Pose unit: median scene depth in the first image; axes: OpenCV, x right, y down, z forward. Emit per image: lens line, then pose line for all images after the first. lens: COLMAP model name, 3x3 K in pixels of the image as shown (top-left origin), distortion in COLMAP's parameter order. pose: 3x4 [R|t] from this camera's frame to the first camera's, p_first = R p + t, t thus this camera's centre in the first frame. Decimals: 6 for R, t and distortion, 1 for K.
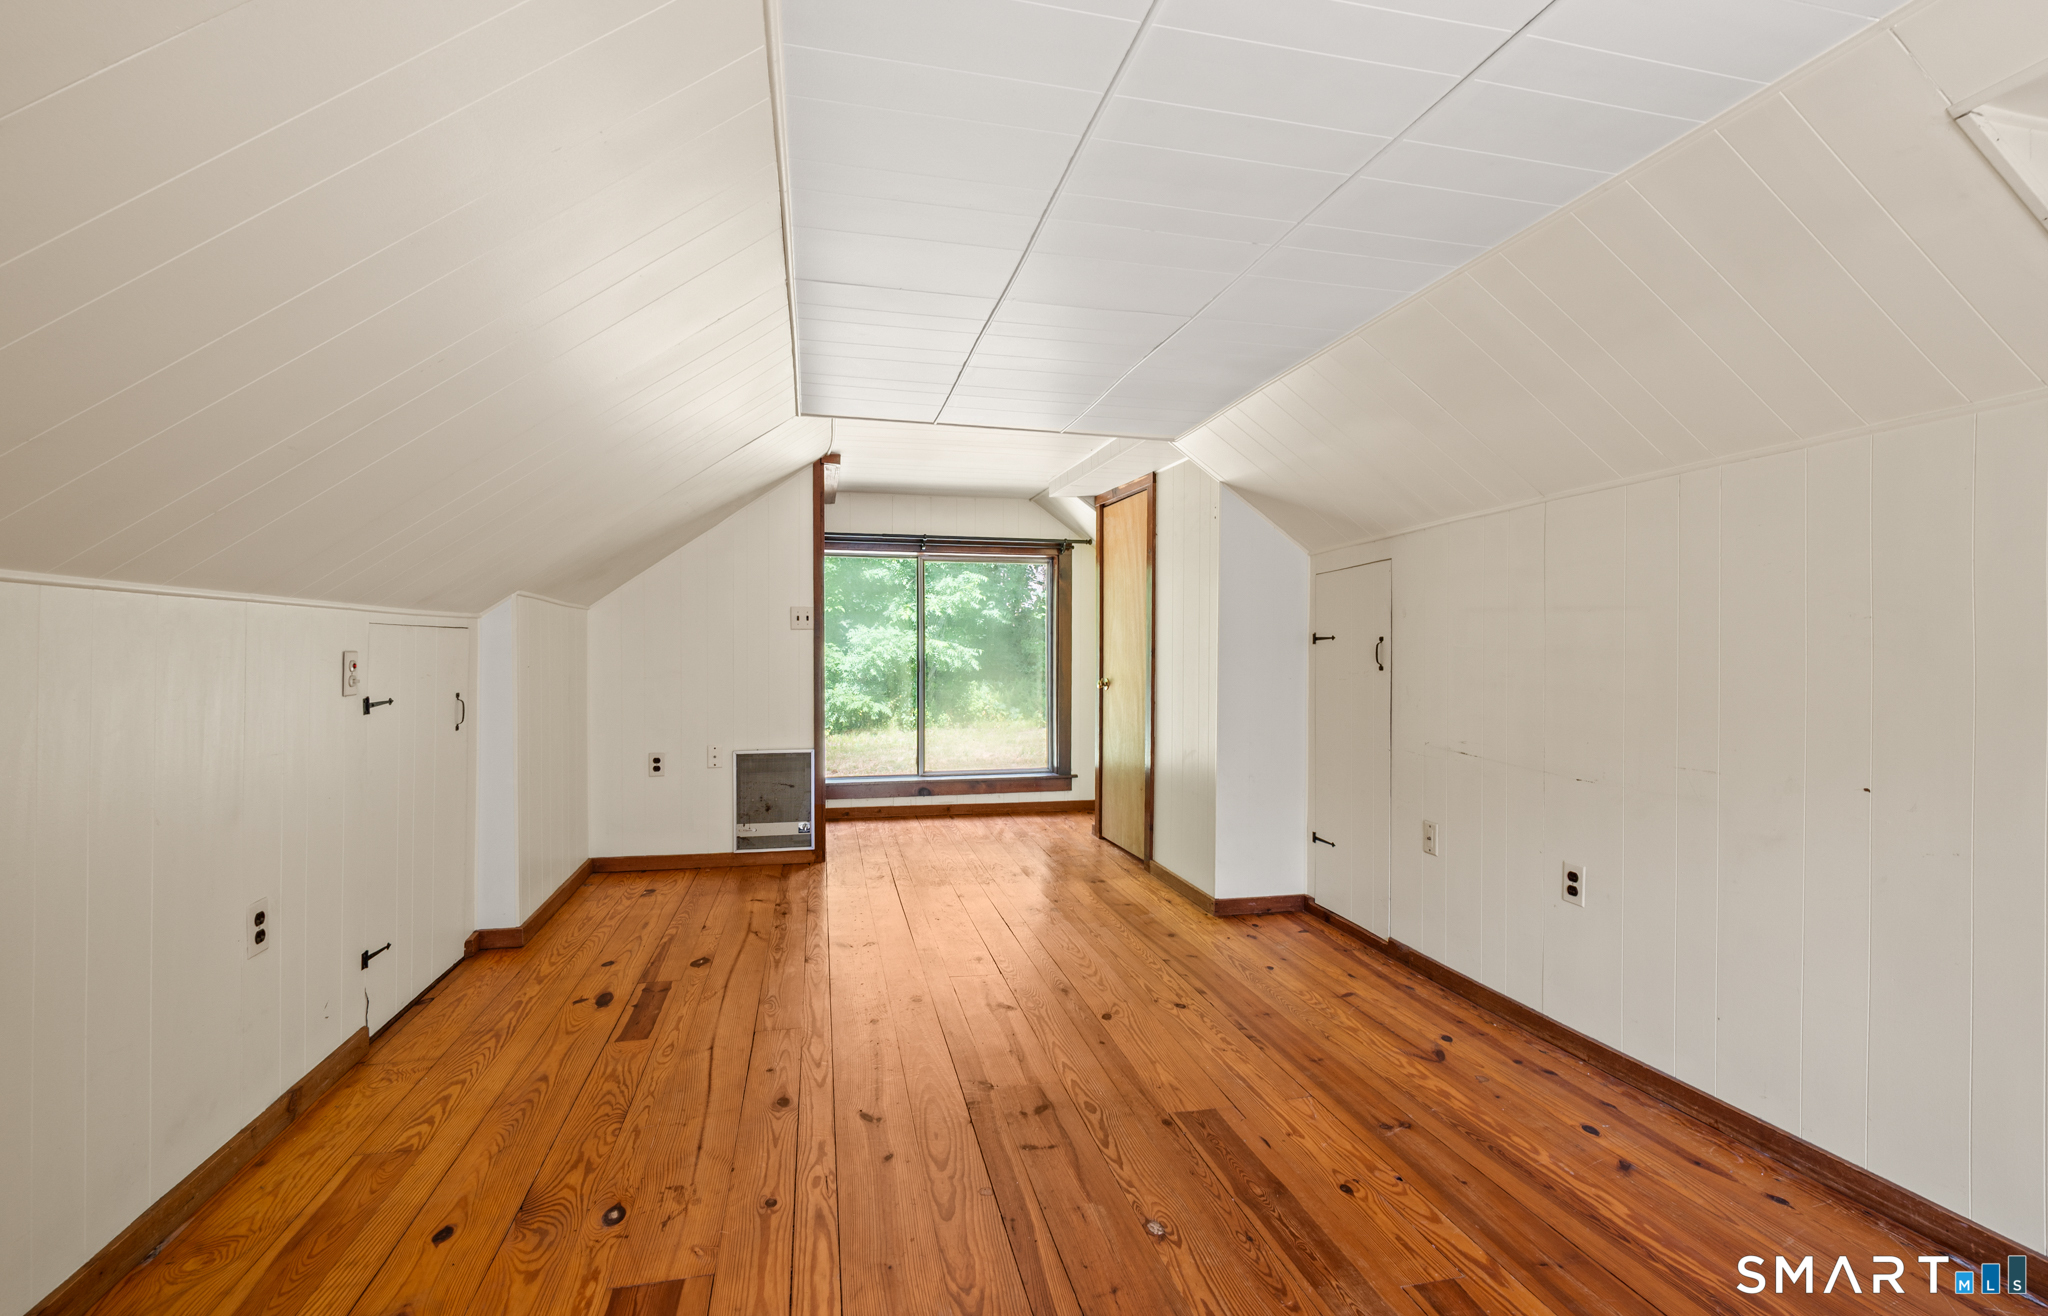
lens RADIAL K [[850.4, 0, 1023.9], [0, 850.4, 653.7], [0, 0, 1]] dist [-0.000313, -0.000090]
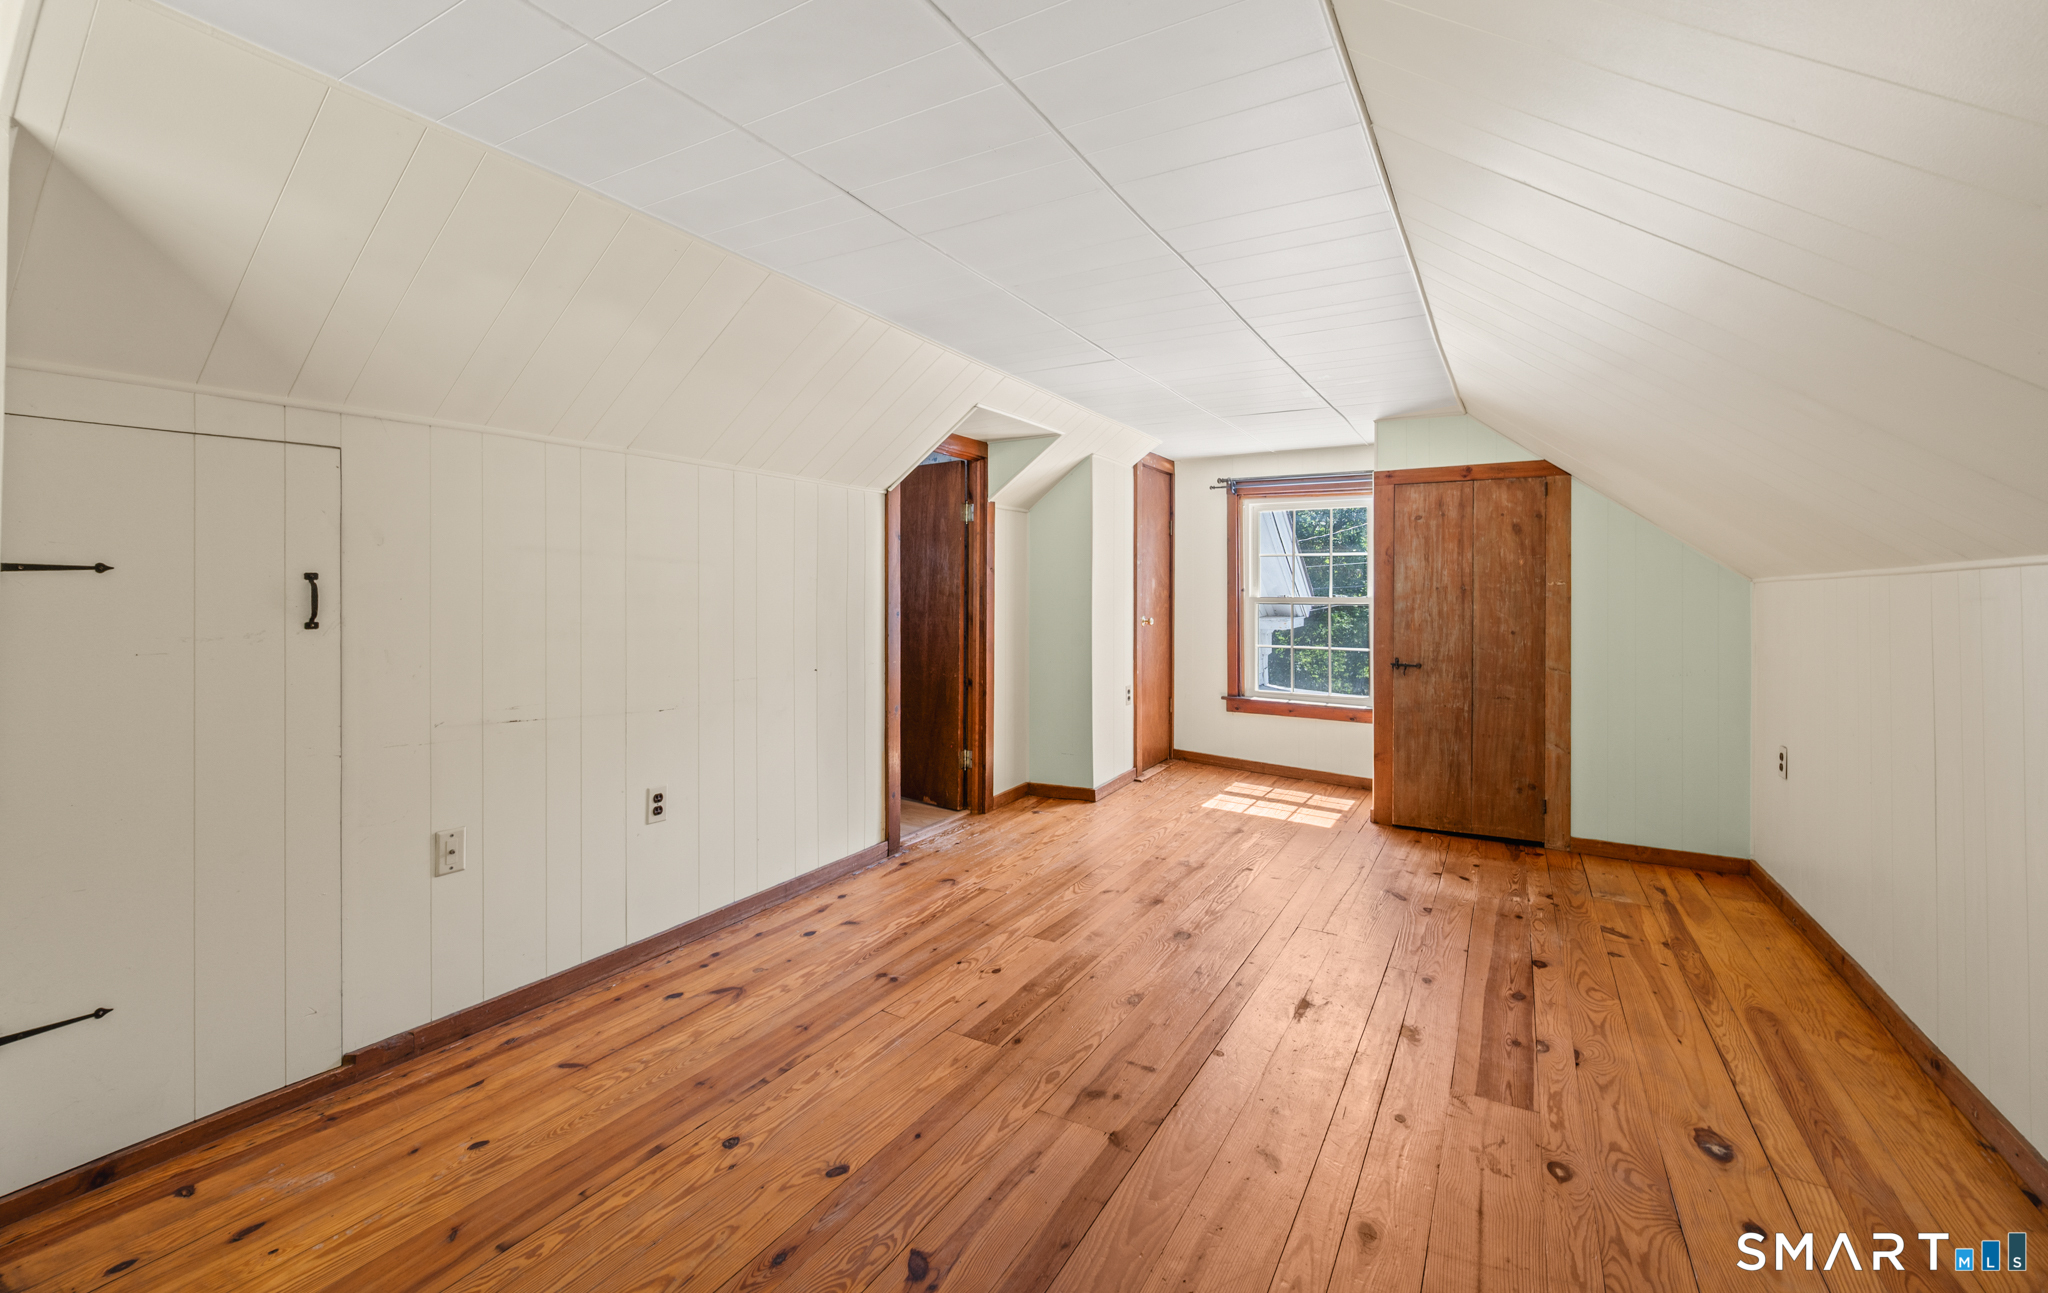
lens RADIAL K [[824.7, 0, 1059.1], [0, 824.7, 598.7], [0, 0, 1]] dist [0.000834, 0.000115]
pose [[-0.732180, -0.014582, 0.680955, -0.483882], [-0.010095, 0.999893, 0.010557, -0.017144], [-0.681036, 0.000856, -0.732249, 1.458427]]
